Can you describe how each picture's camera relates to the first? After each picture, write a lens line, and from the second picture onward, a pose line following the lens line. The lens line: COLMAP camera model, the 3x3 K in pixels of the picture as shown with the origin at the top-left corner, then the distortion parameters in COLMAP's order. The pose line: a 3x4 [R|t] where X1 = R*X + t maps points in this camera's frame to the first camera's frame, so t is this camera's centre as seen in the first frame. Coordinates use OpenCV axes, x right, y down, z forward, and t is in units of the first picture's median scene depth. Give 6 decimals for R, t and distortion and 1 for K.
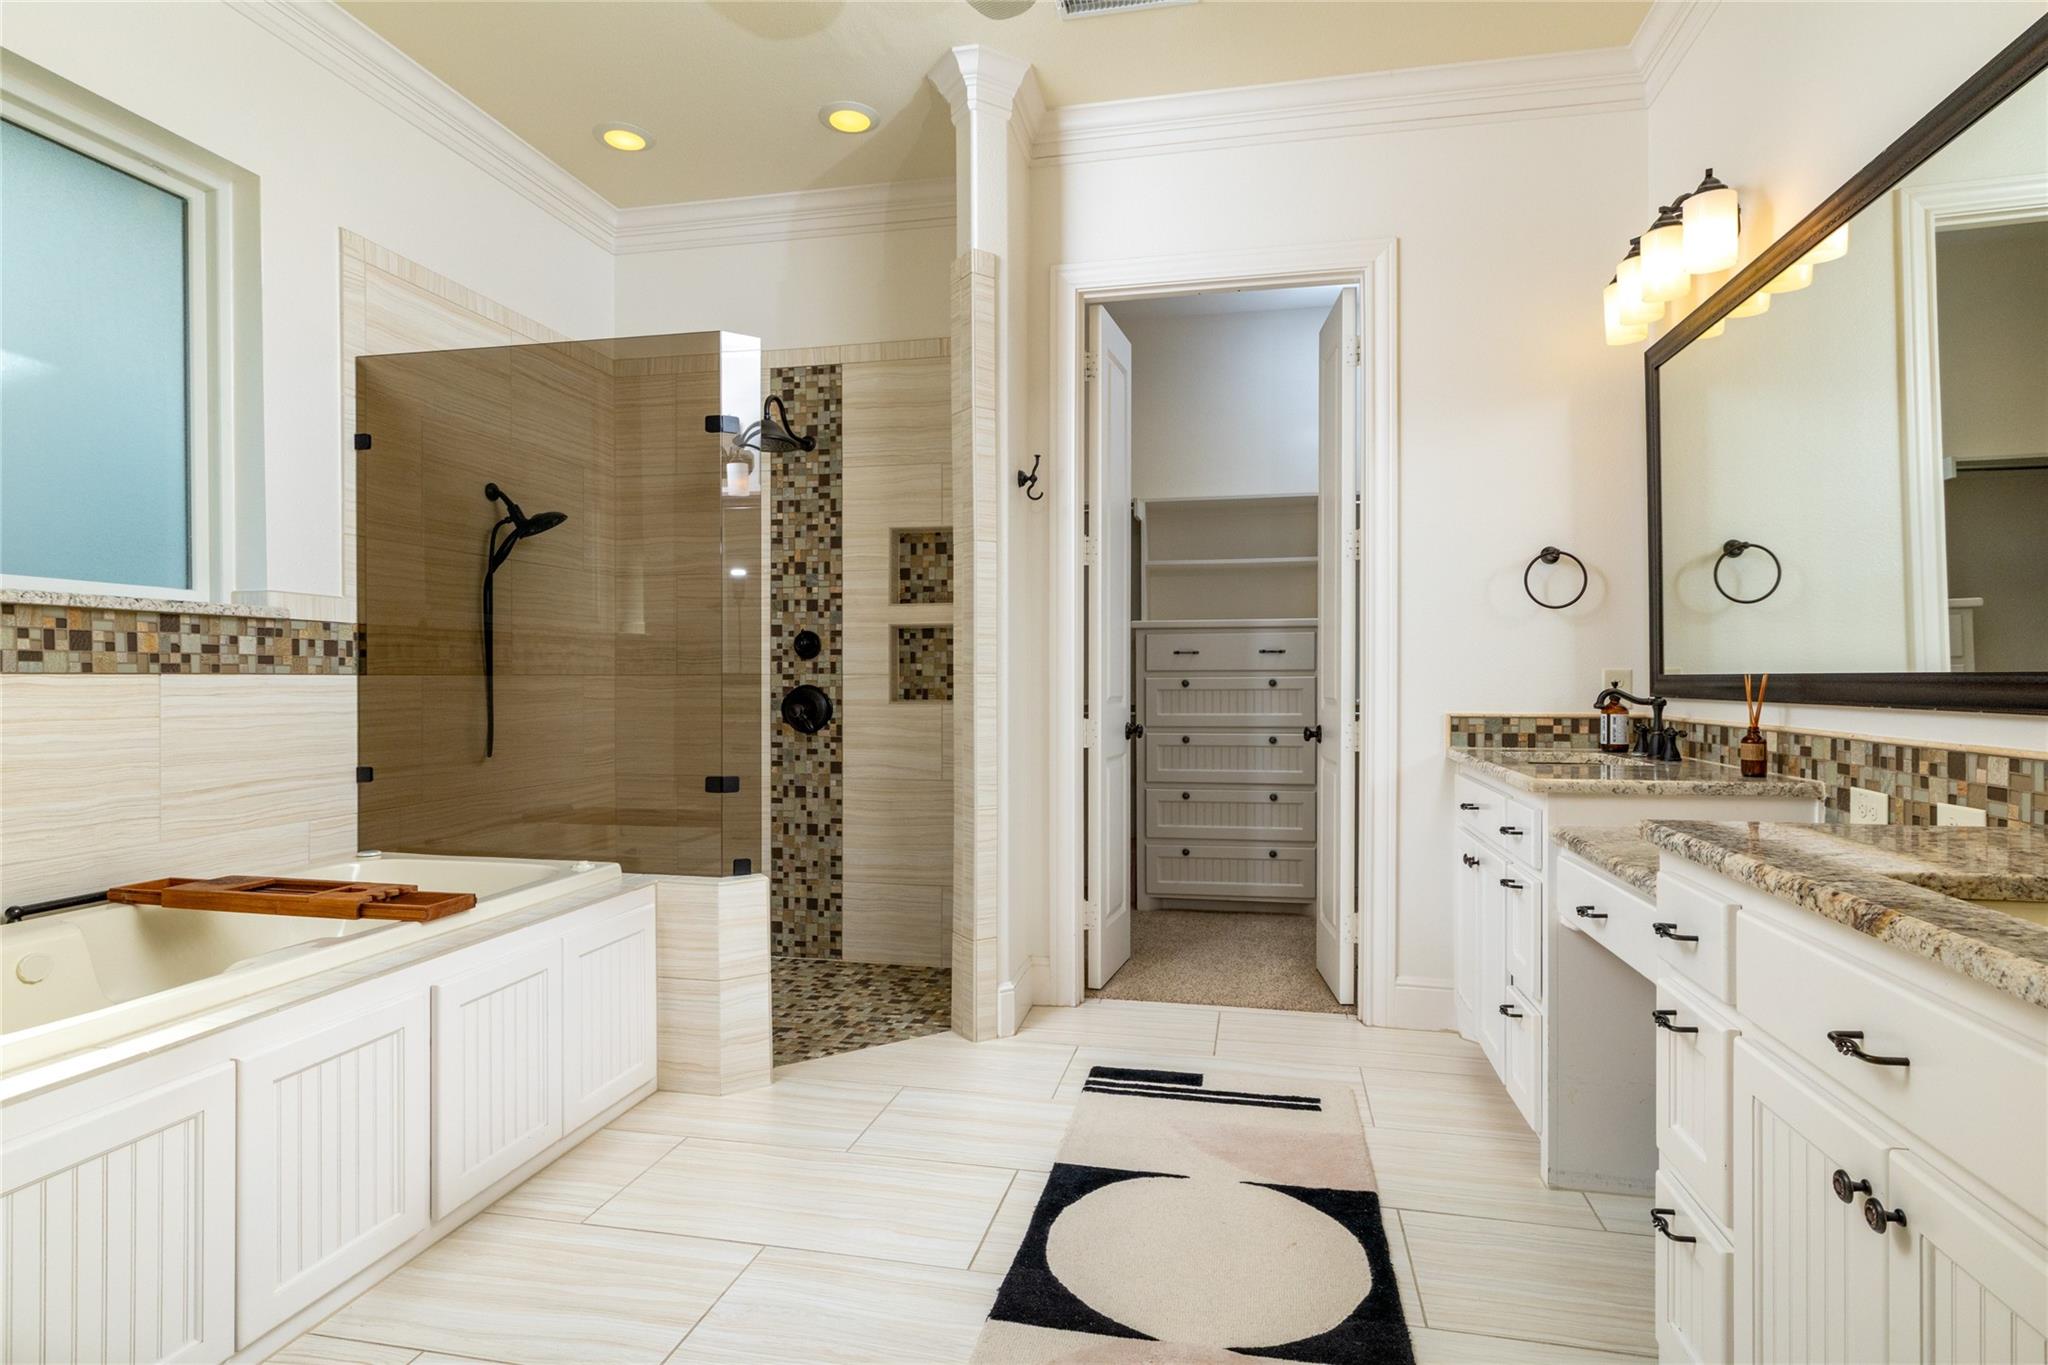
lens RADIAL K [[1040.6, 0, 1031.2], [0, 1040.6, 675.8], [0, 0, 1]] dist [-0.000143, 0.000273]
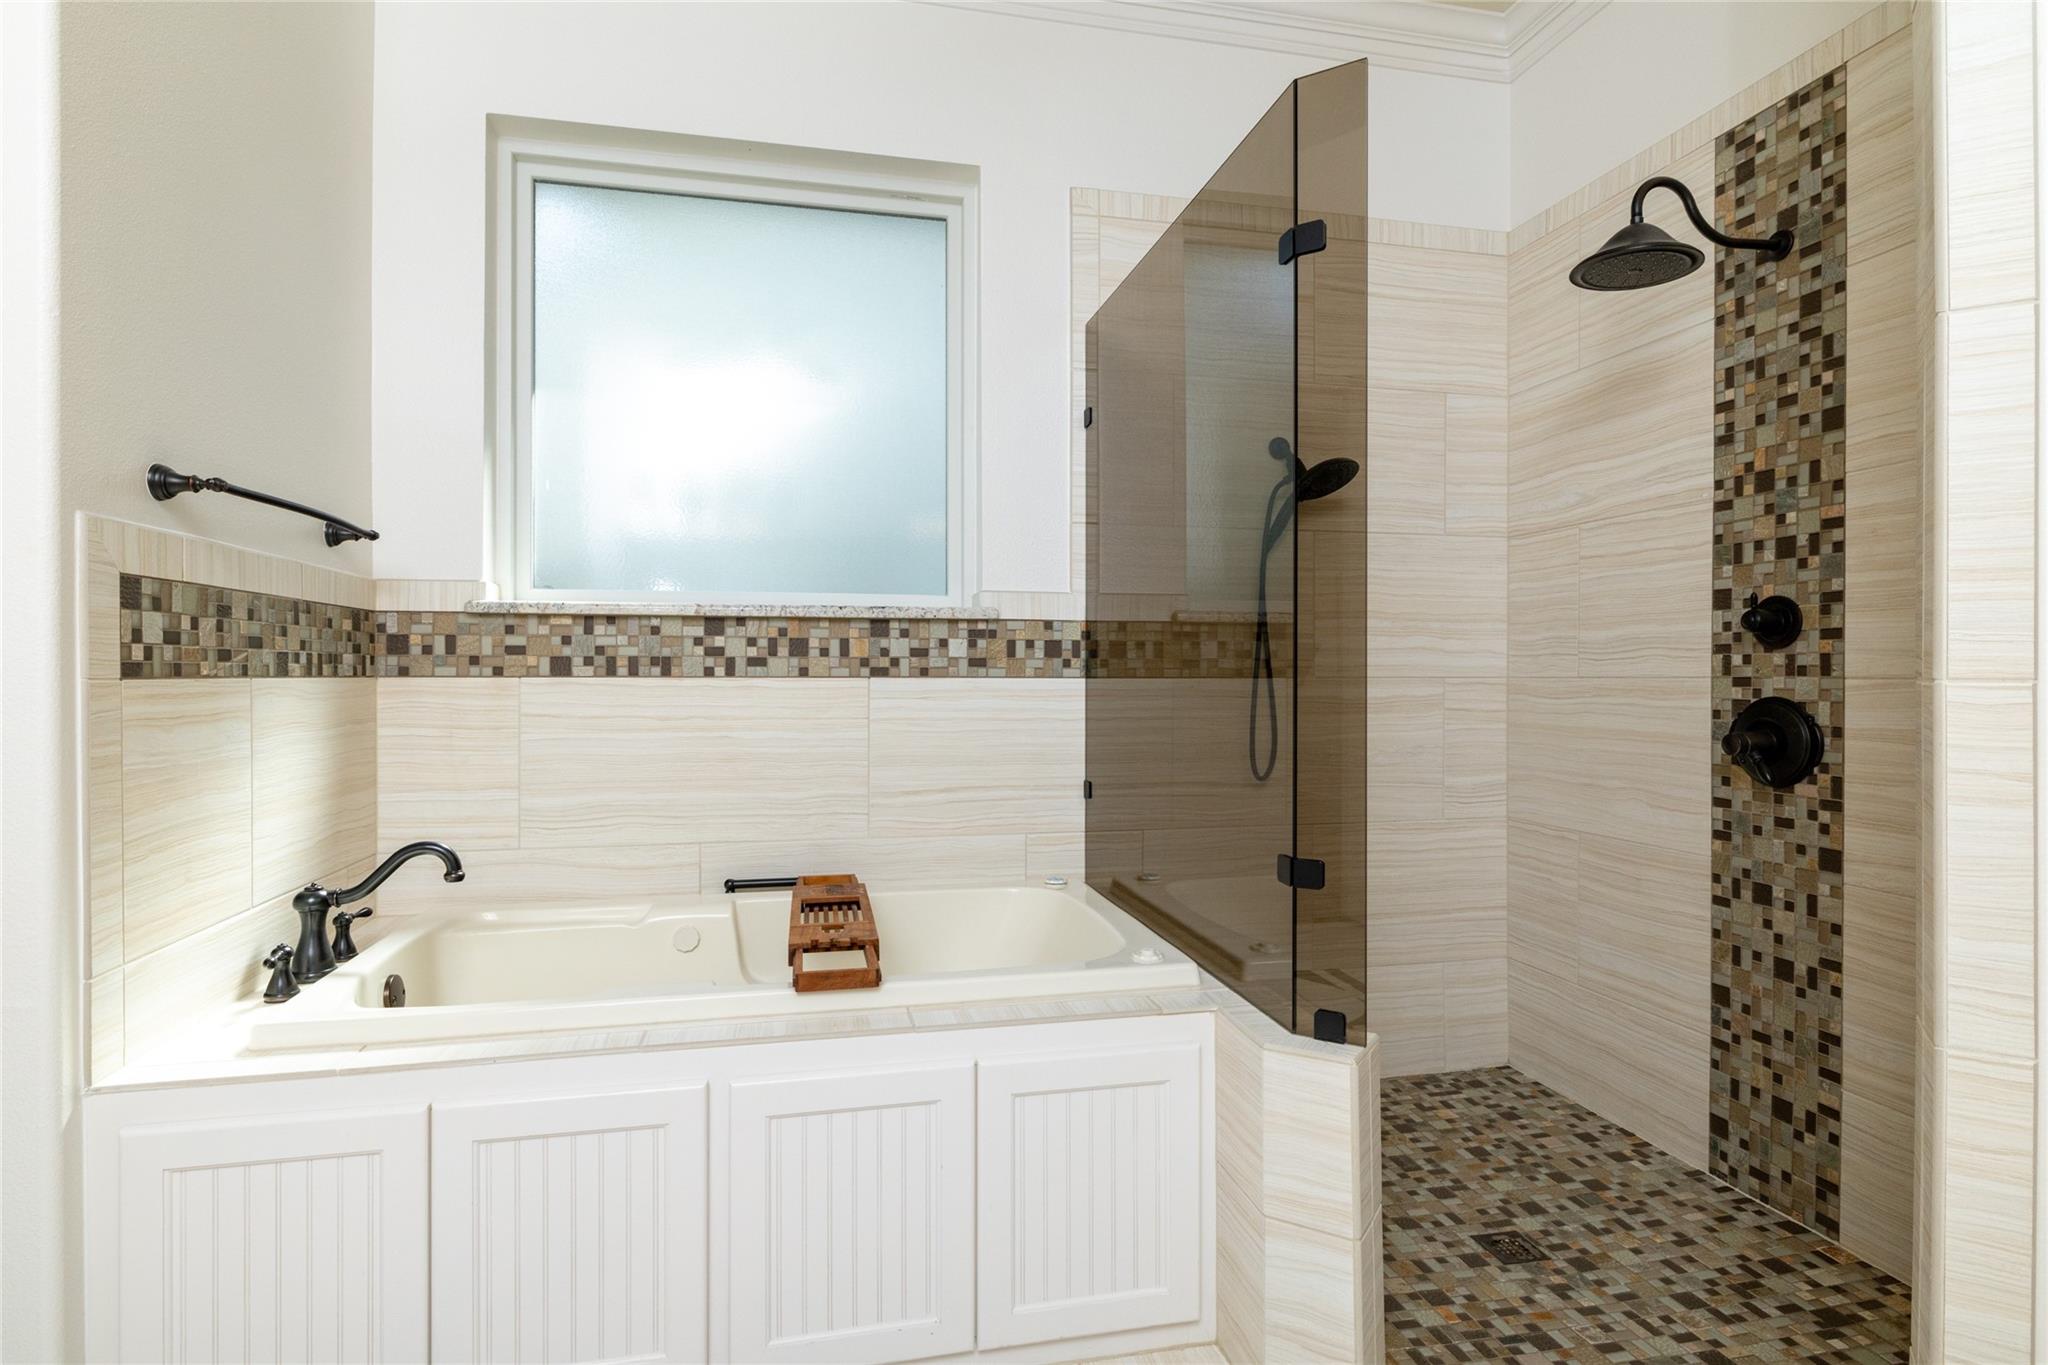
lens RADIAL K [[1040.6, 0, 1031.2], [0, 1040.6, 675.8], [0, 0, 1]] dist [-0.000143, 0.000273]
pose [[0.420161, 0.001147, -0.907449, 0.110766], [-0.000001, 0.999999, 0.001264, -0.002838], [0.907450, -0.000530, 0.420160, 0.431068]]
